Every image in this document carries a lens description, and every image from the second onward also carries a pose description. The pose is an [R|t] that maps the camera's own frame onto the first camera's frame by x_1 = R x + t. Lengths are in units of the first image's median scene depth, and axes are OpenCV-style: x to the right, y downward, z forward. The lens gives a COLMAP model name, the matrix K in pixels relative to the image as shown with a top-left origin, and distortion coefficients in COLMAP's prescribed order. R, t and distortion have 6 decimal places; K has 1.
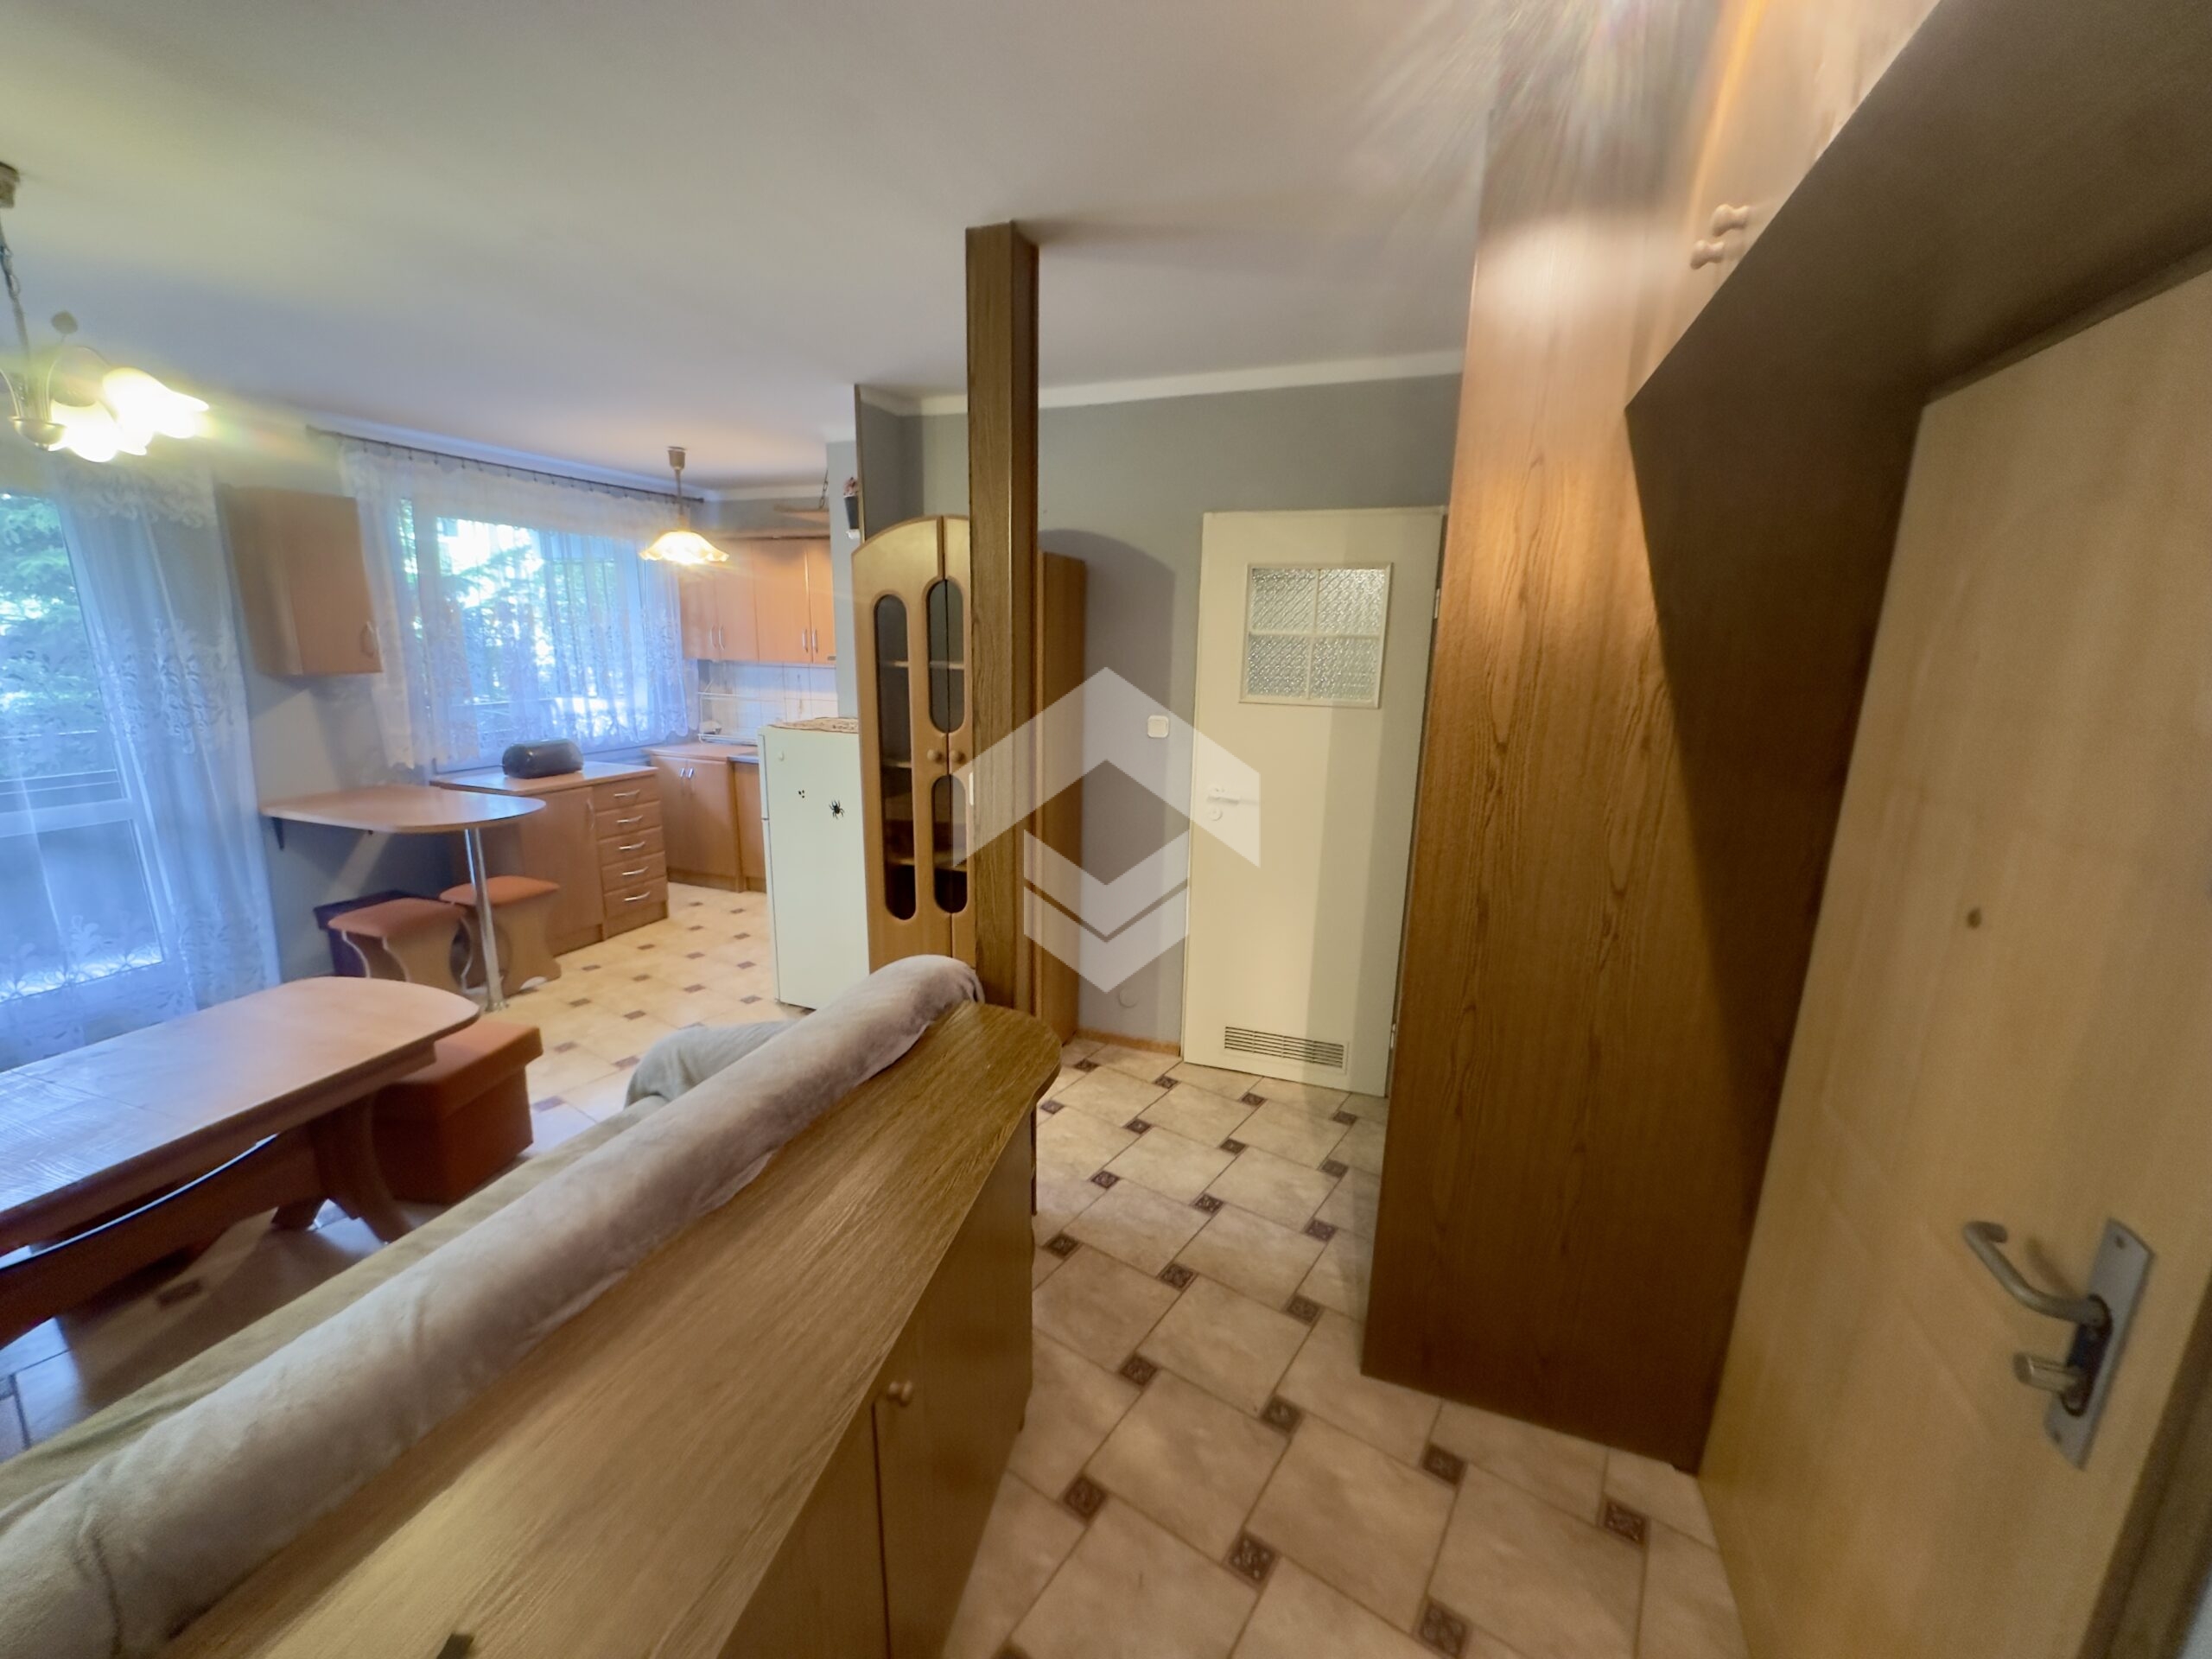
lens RADIAL K [[876.9, 0, 1107.5], [0, 876.9, 831.0], [0, 0, 1]] dist [-0.003429, -0.000190]
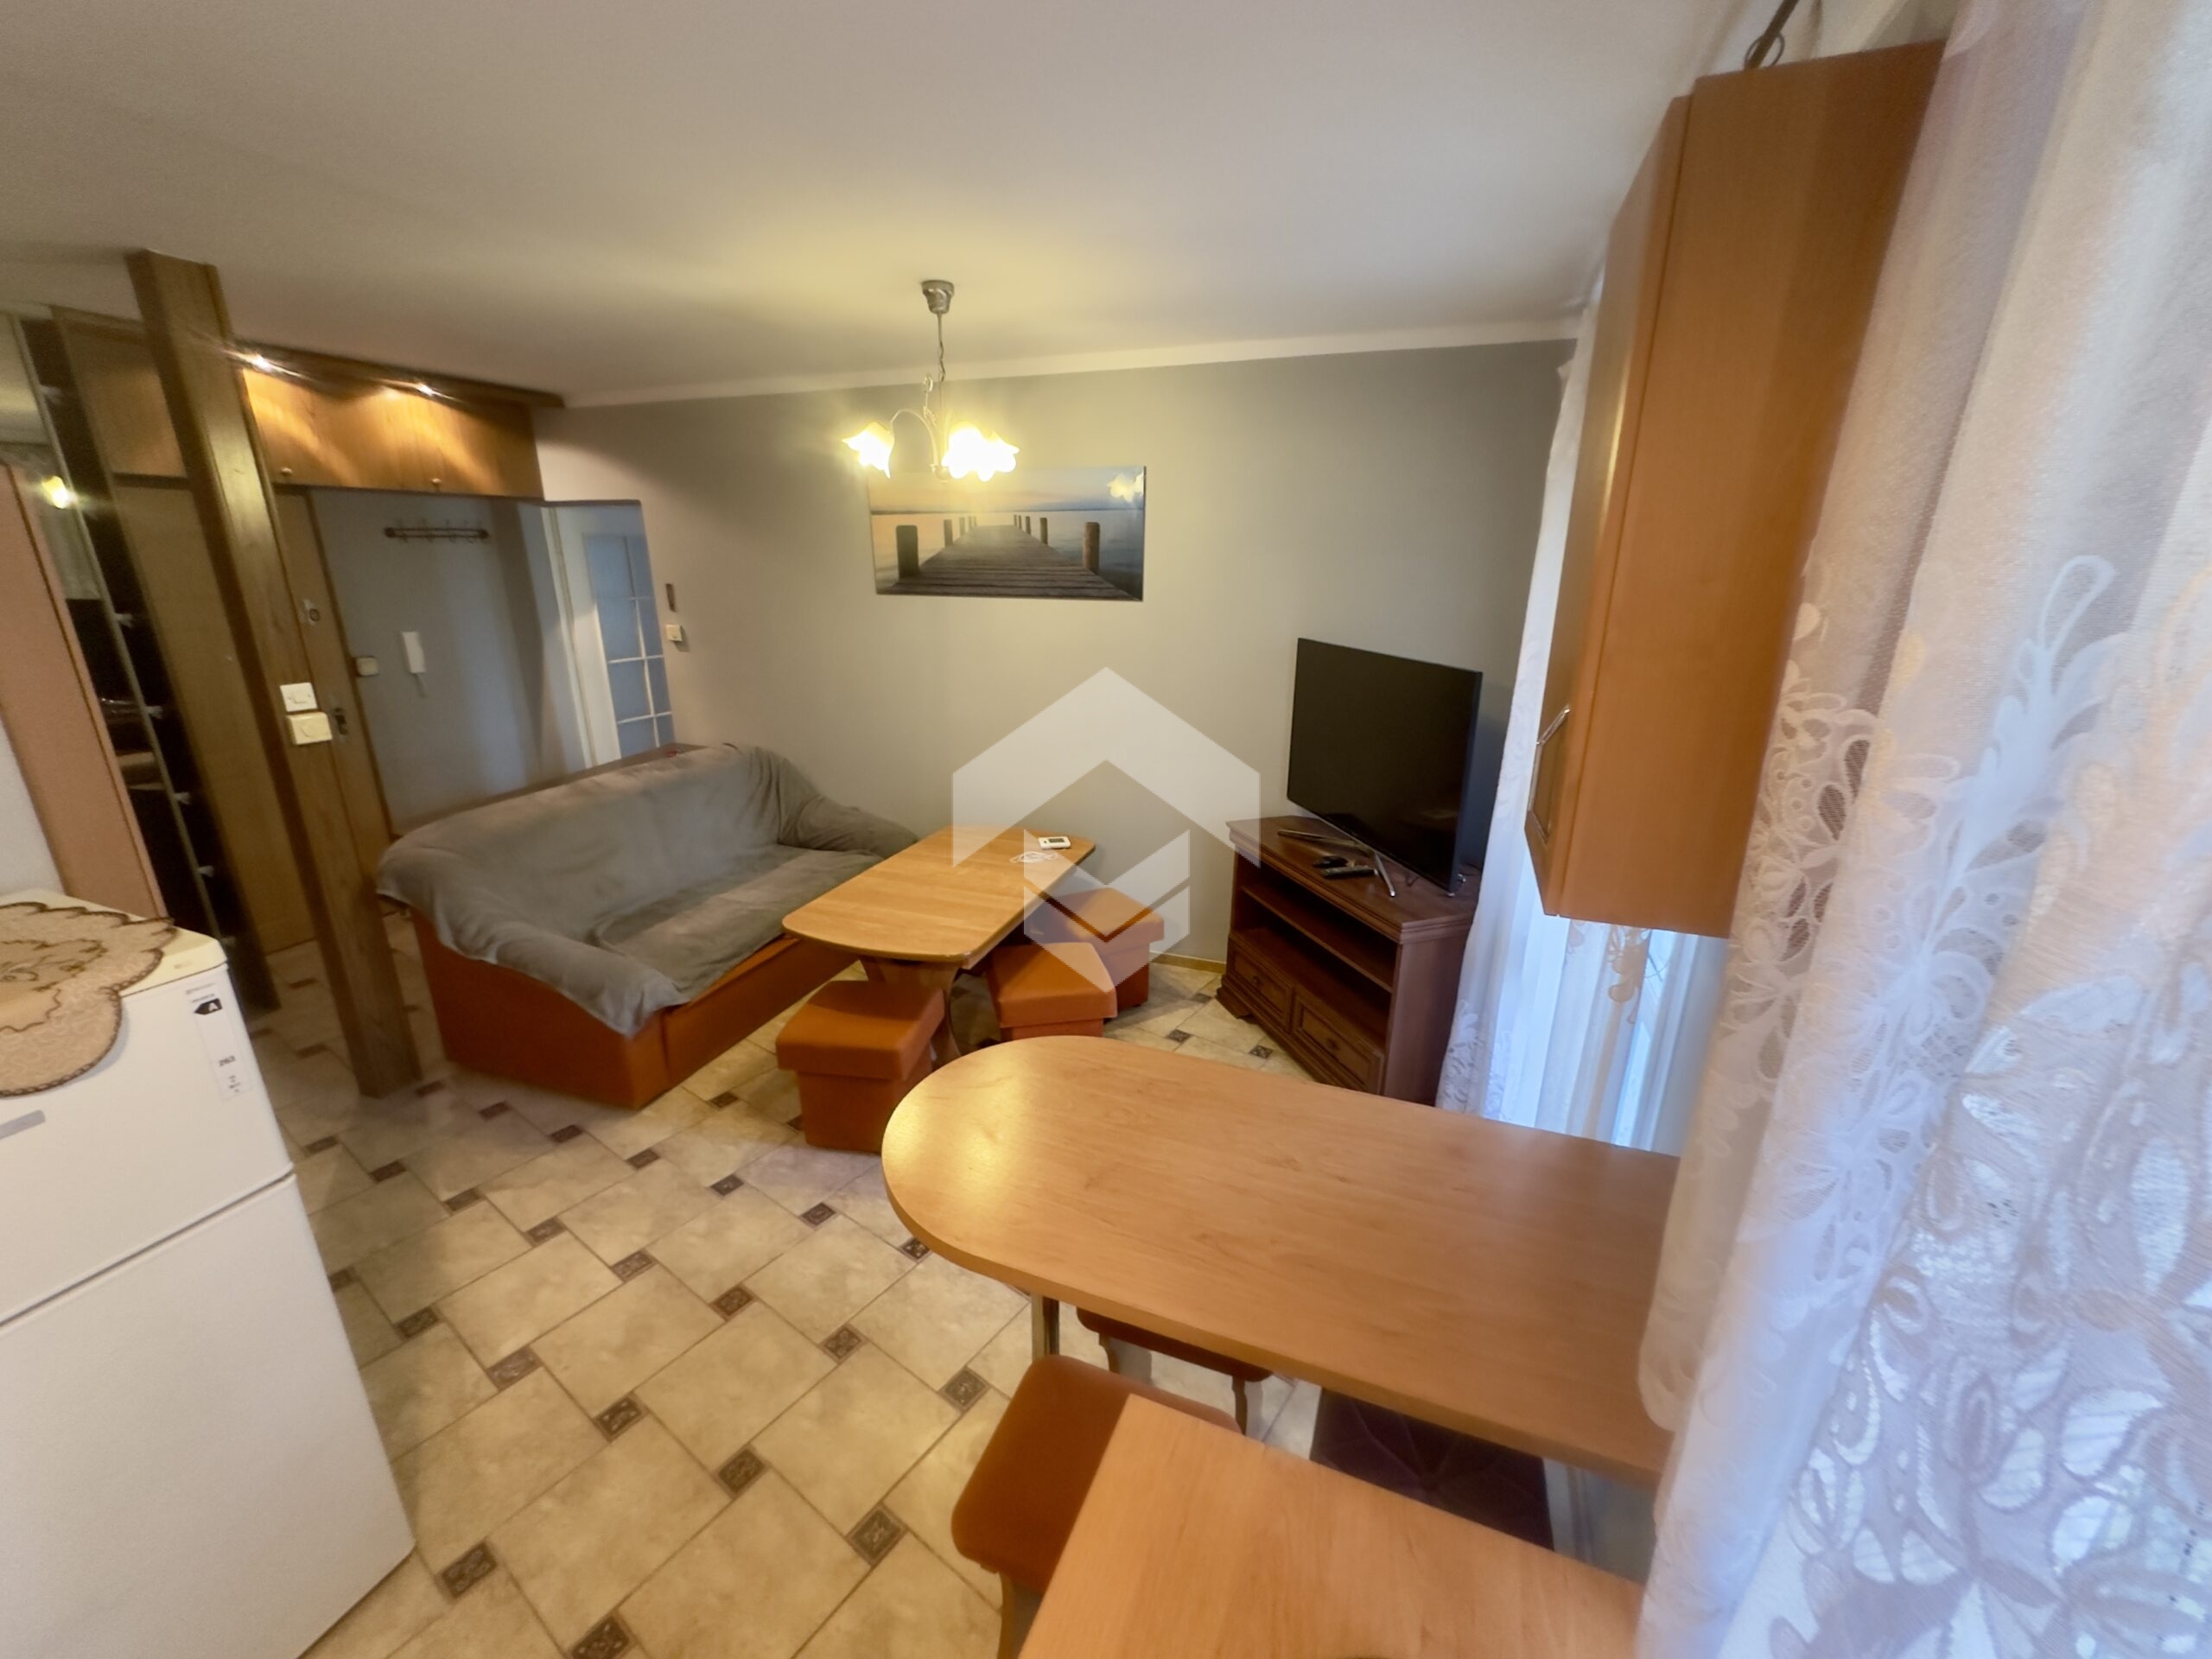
lens RADIAL K [[884.9, 0, 1101.8], [0, 884.9, 830.5], [0, 0, 1]] dist [0.000238, 0.000027]
pose [[-0.999539, -0.028731, 0.009788, -0.775083], [-0.019949, 0.864899, 0.501549, -0.349754], [-0.022875, 0.501123, -0.865074, 1.313945]]
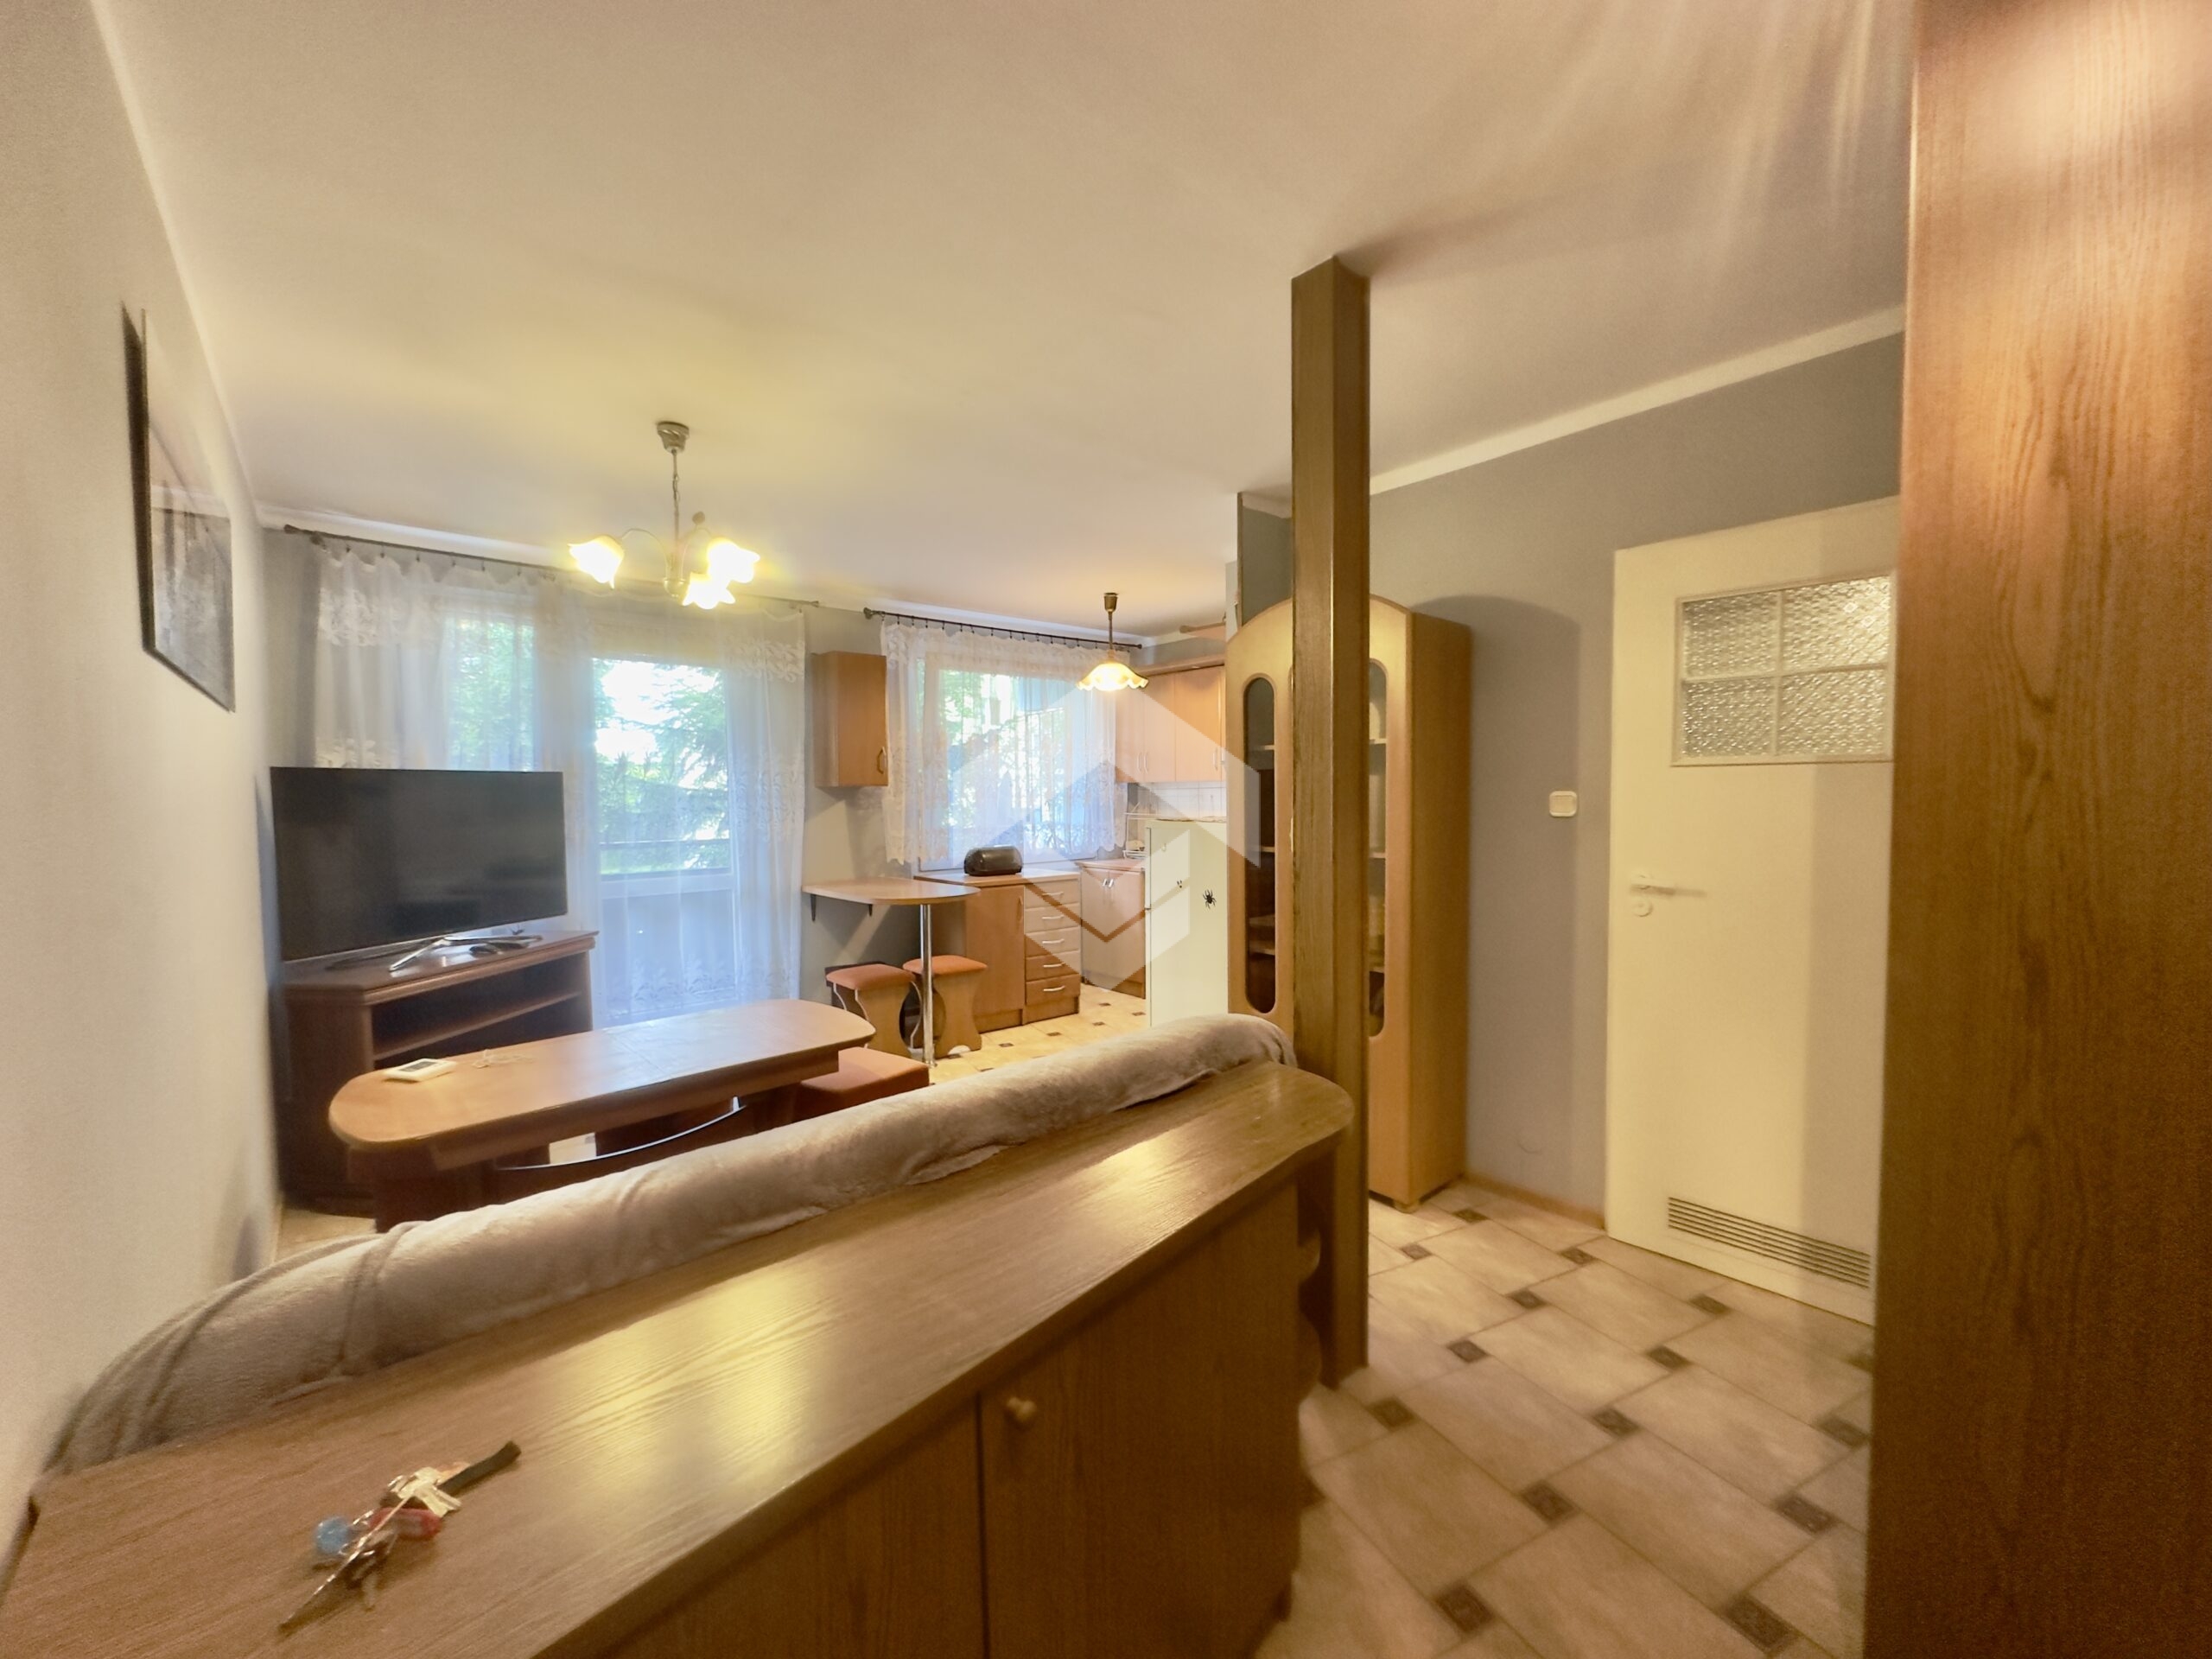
lens RADIAL K [[876.9, 0, 1107.5], [0, 876.9, 831.0], [0, 0, 1]] dist [-0.003429, -0.000190]
pose [[0.875508, -0.008603, -0.483127, 0.074623], [-0.078583, 0.983996, -0.159928, 0.069030], [0.476770, 0.177984, 0.860820, 0.068808]]
